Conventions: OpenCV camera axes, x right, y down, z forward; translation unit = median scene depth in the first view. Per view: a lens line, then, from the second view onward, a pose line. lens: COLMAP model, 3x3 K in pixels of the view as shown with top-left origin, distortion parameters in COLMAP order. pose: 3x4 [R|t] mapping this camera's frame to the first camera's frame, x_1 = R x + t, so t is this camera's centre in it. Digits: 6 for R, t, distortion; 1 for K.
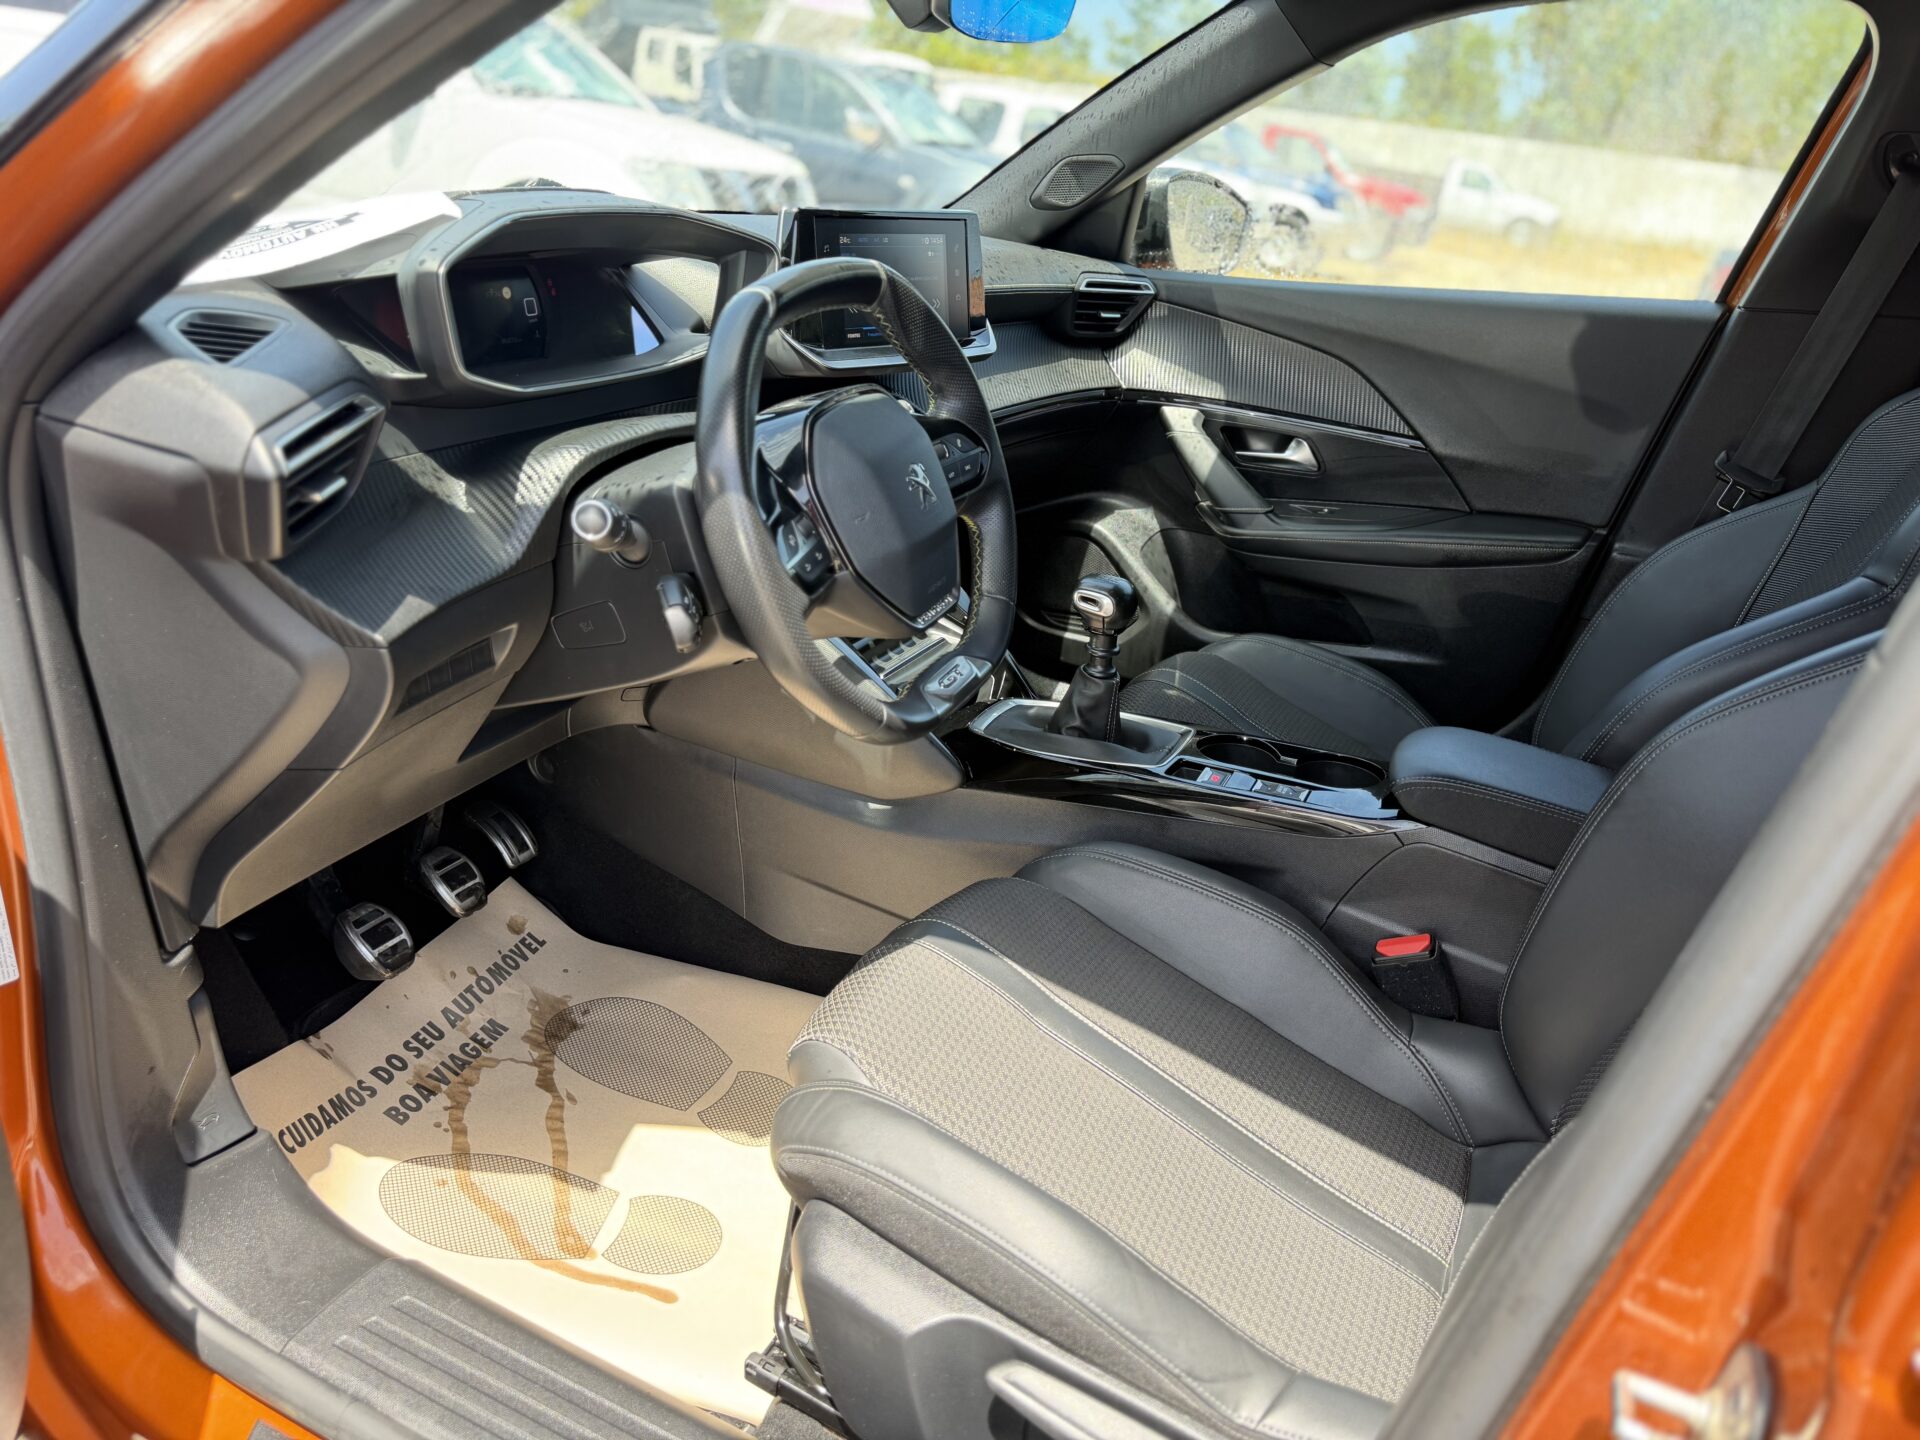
lens RADIAL K [[1357.4, 0, 960.0], [0, 1357.4, 720.0], [0, 0, 1]] dist [-0.002873, -0.003183]
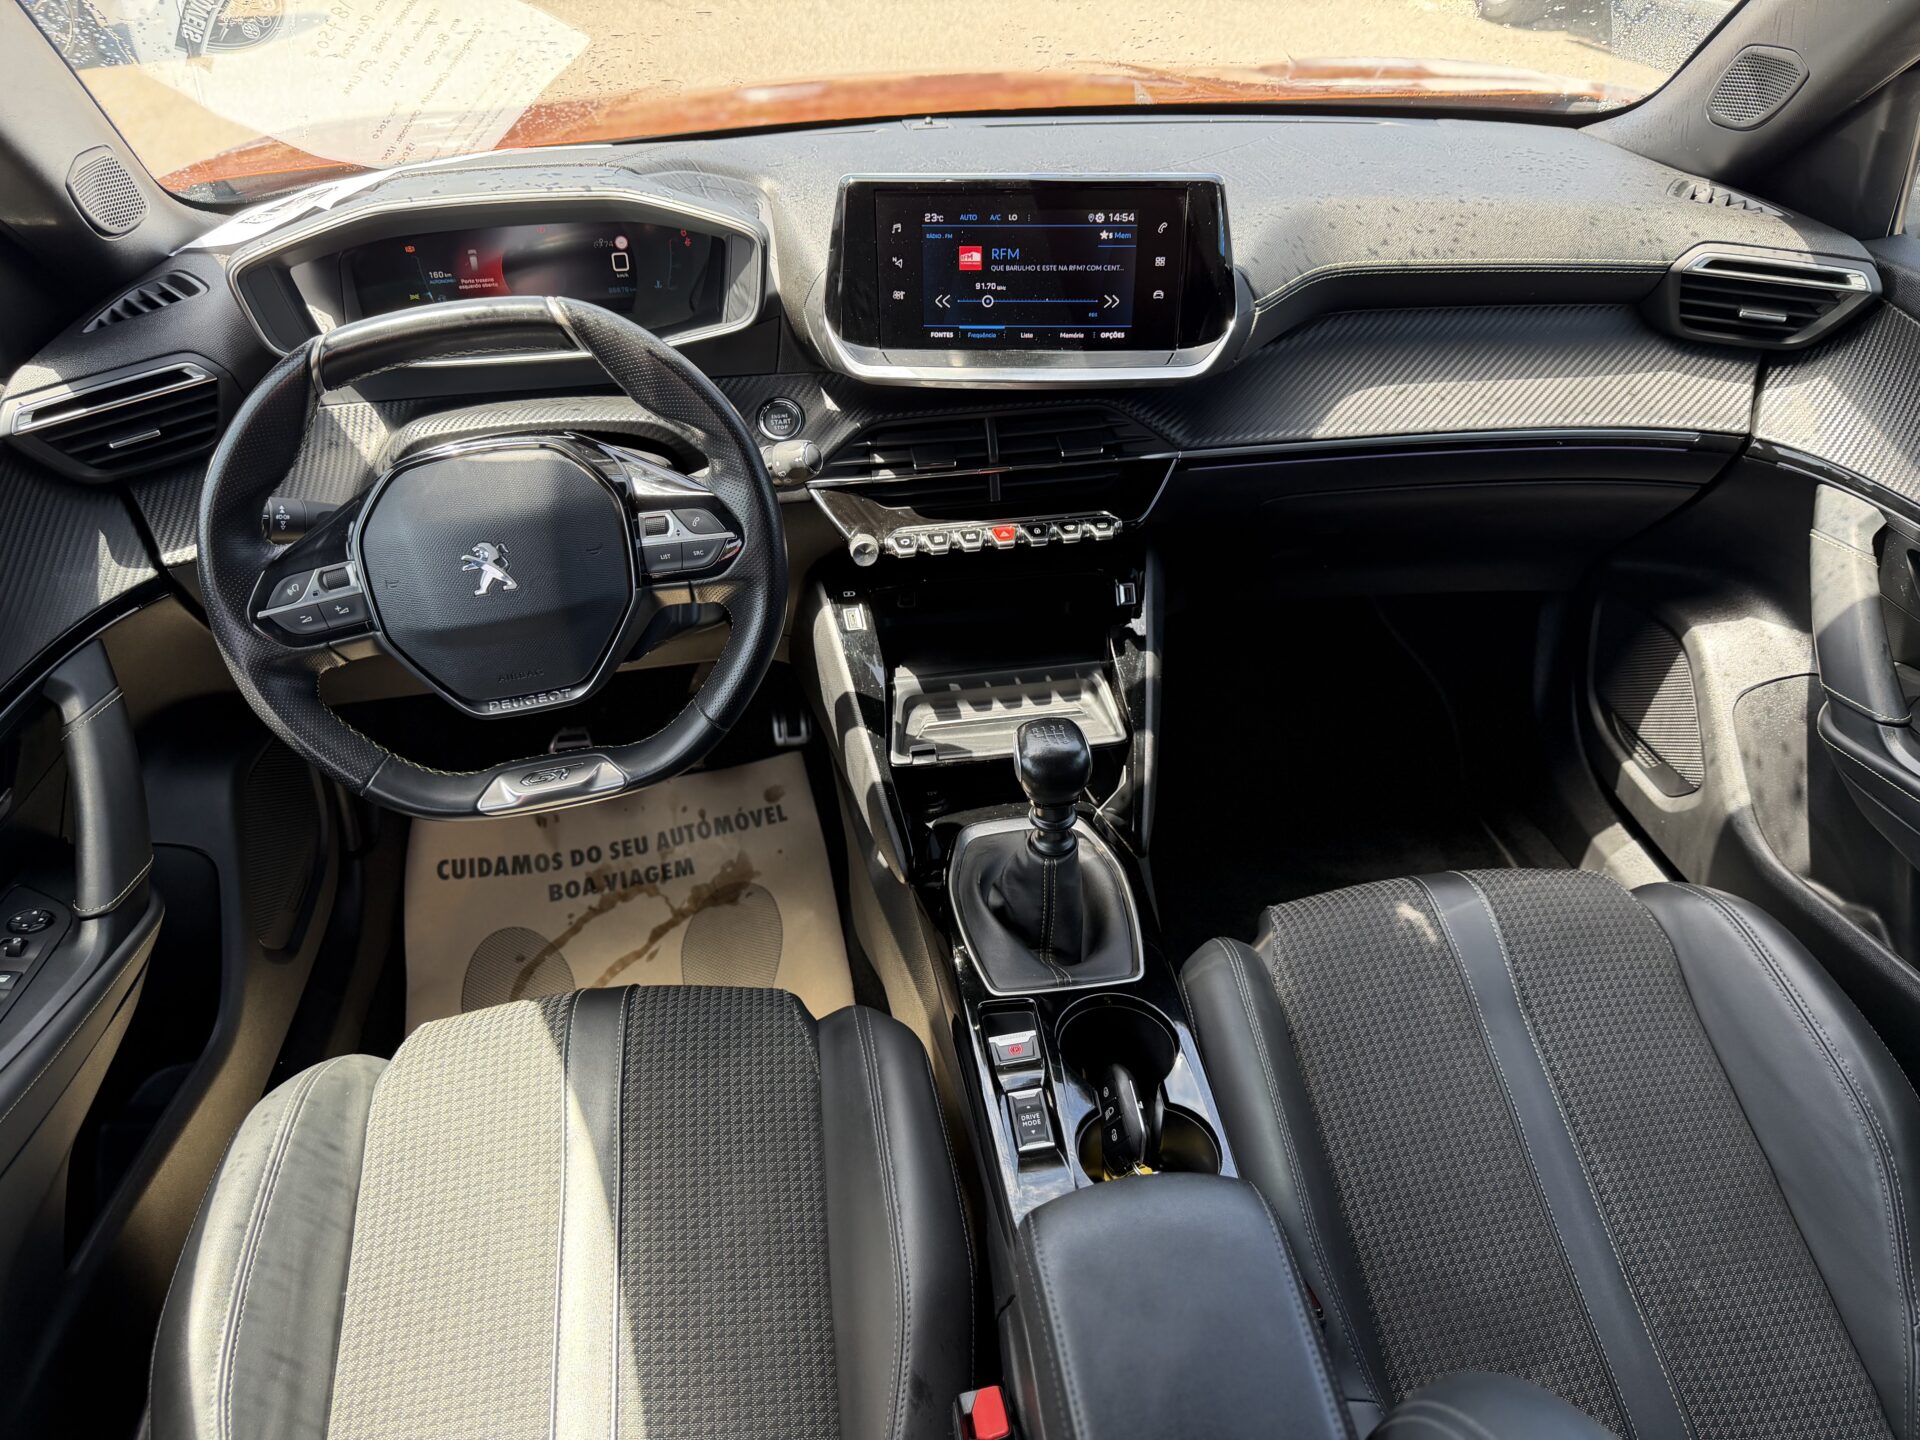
lens RADIAL K [[1357.4, 0, 960.0], [0, 1357.4, 720.0], [0, 0, 1]] dist [-0.002873, -0.003183]
pose [[0.557711, 0.405255, -0.724380, 0.560973], [-0.266362, 0.913935, 0.306226, -0.296776], [0.786136, 0.022163, 0.617656, 0.460575]]
